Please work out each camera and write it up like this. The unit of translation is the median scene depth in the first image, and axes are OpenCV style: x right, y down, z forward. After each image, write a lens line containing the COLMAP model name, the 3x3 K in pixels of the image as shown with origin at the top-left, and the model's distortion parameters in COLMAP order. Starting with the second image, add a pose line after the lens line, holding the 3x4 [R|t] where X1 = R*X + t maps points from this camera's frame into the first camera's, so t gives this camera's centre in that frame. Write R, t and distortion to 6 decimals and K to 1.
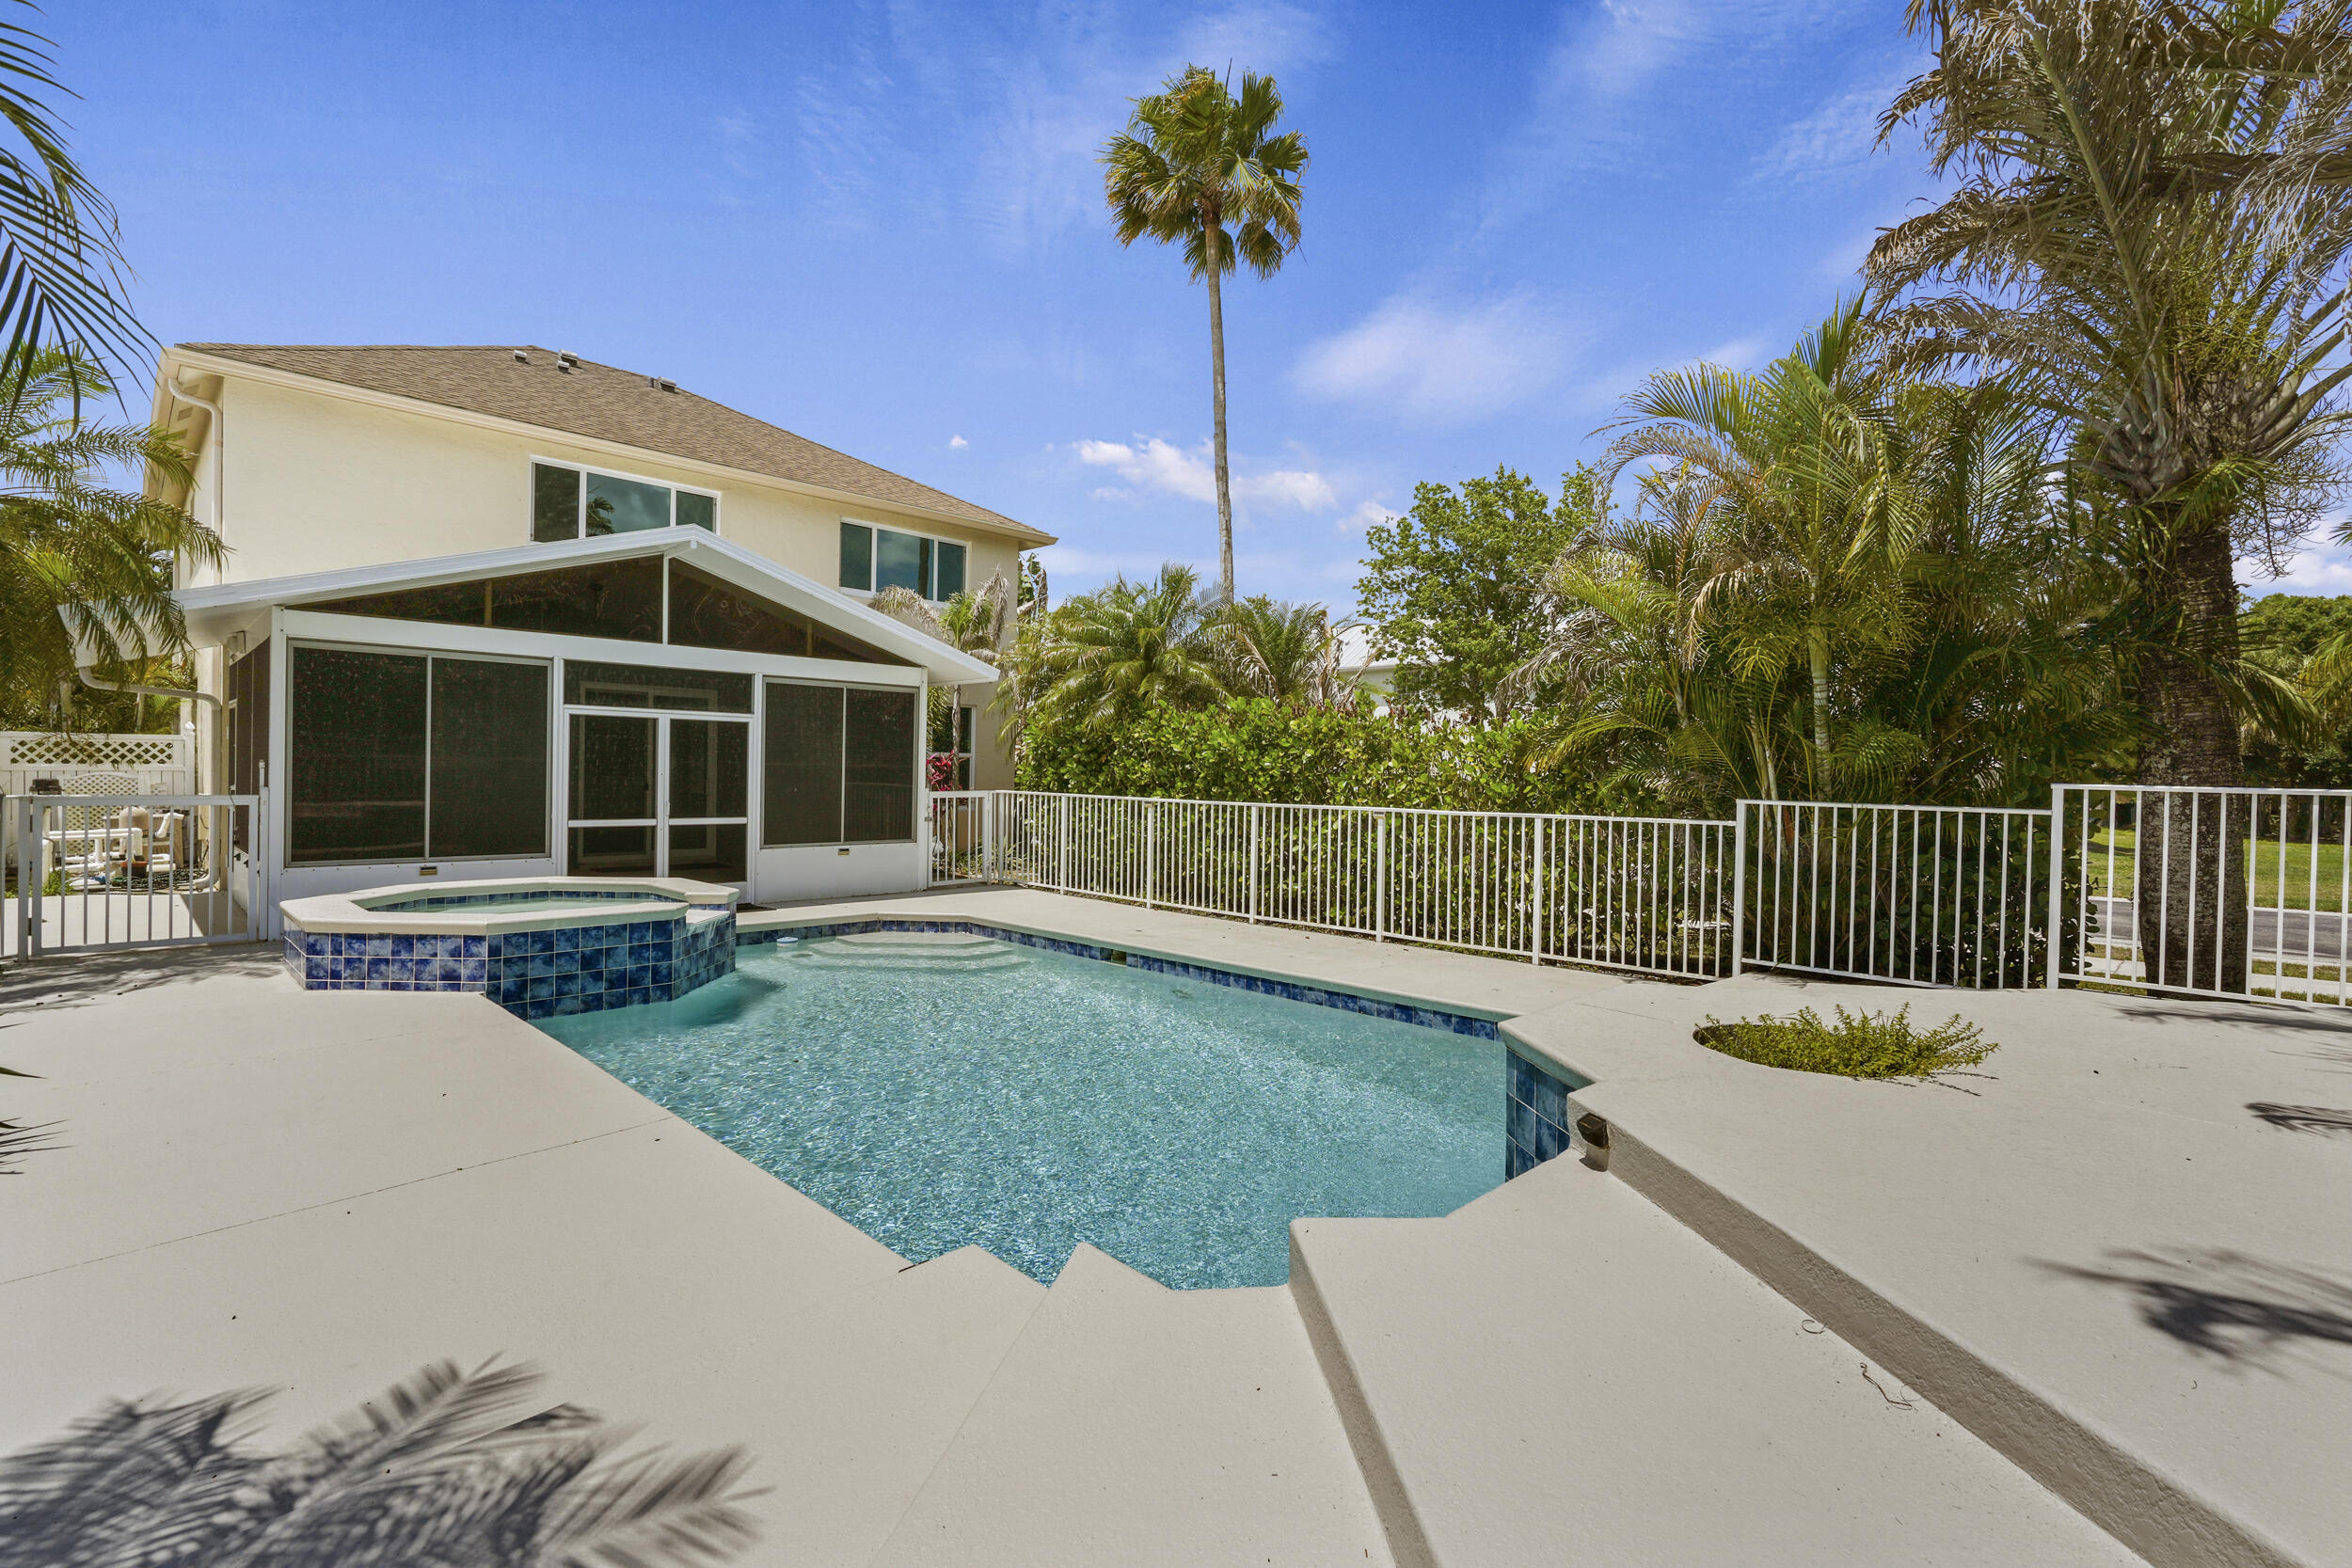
lens RADIAL K [[1042.4, 0, 1176.0], [0, 1042.4, 784.0], [0, 0, 1]] dist [-0.001508, -0.000276]
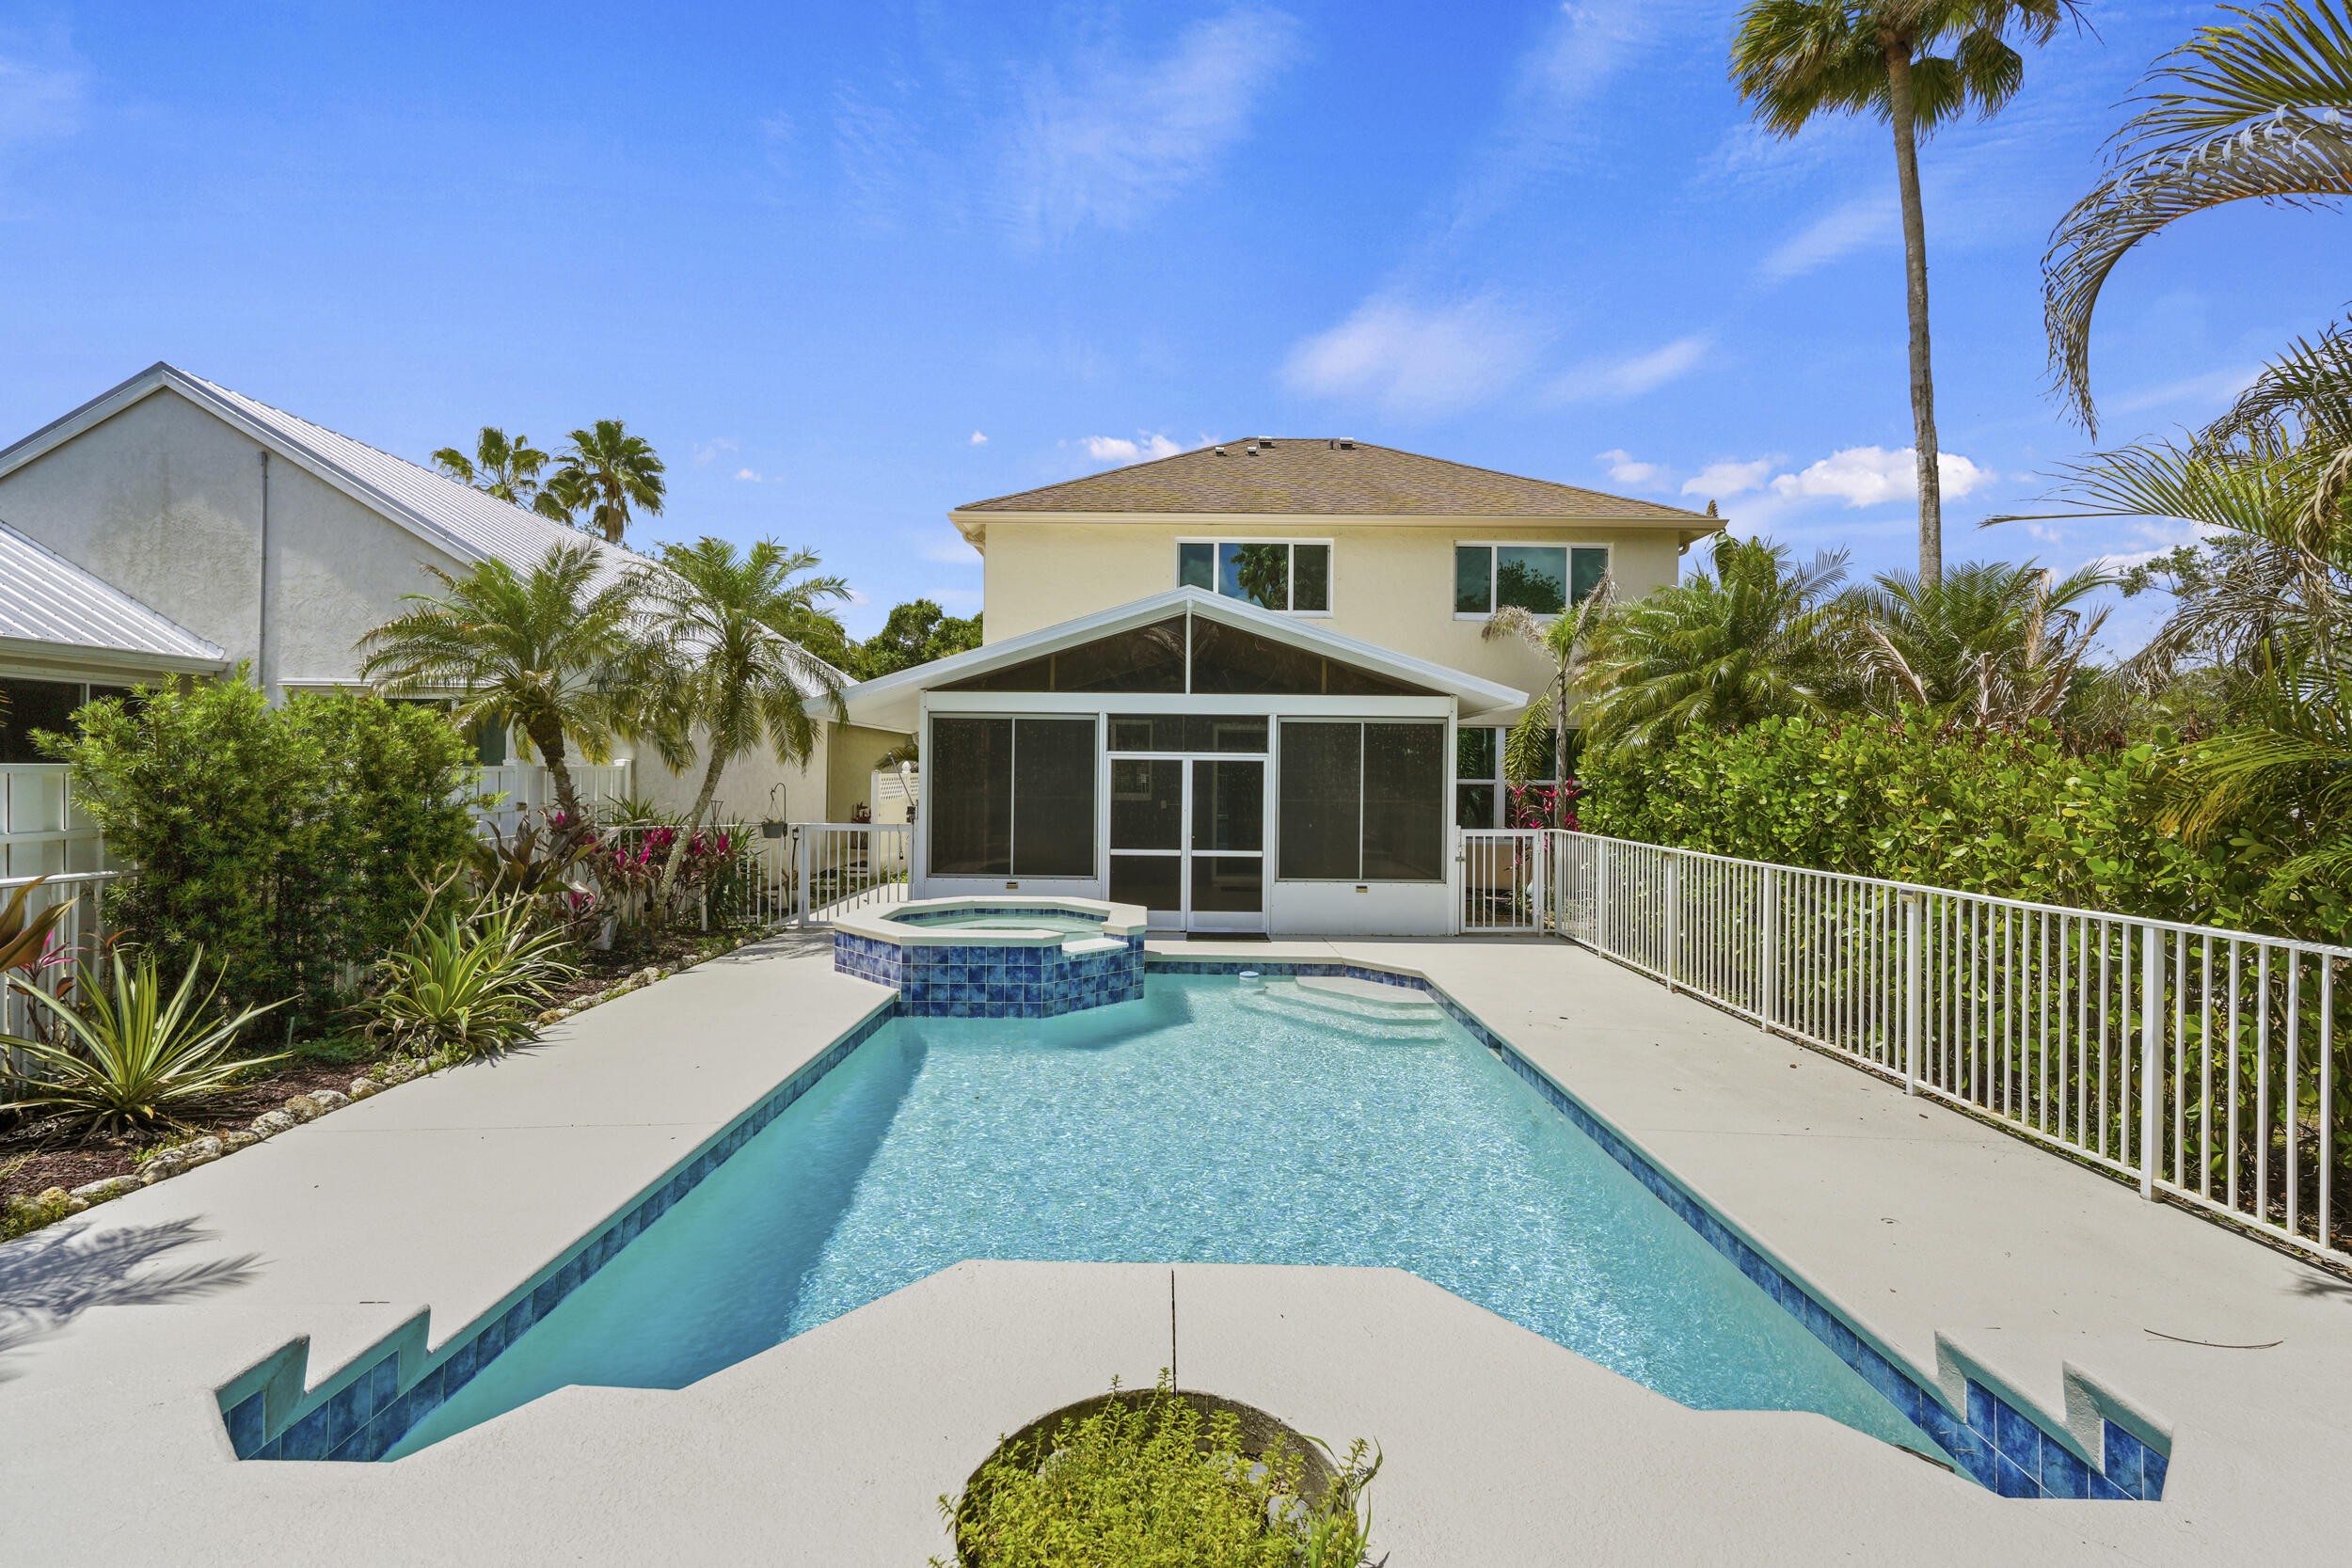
lens RADIAL K [[1049.5, 0, 1182.3], [0, 1049.5, 774.1], [0, 0, 1]] dist [-0.001584, 0.000480]
pose [[0.706866, -0.008213, -0.707300, 0.298861], [-0.008354, 0.999766, -0.019958, -0.025425], [0.707298, 0.020016, 0.706632, 0.200098]]
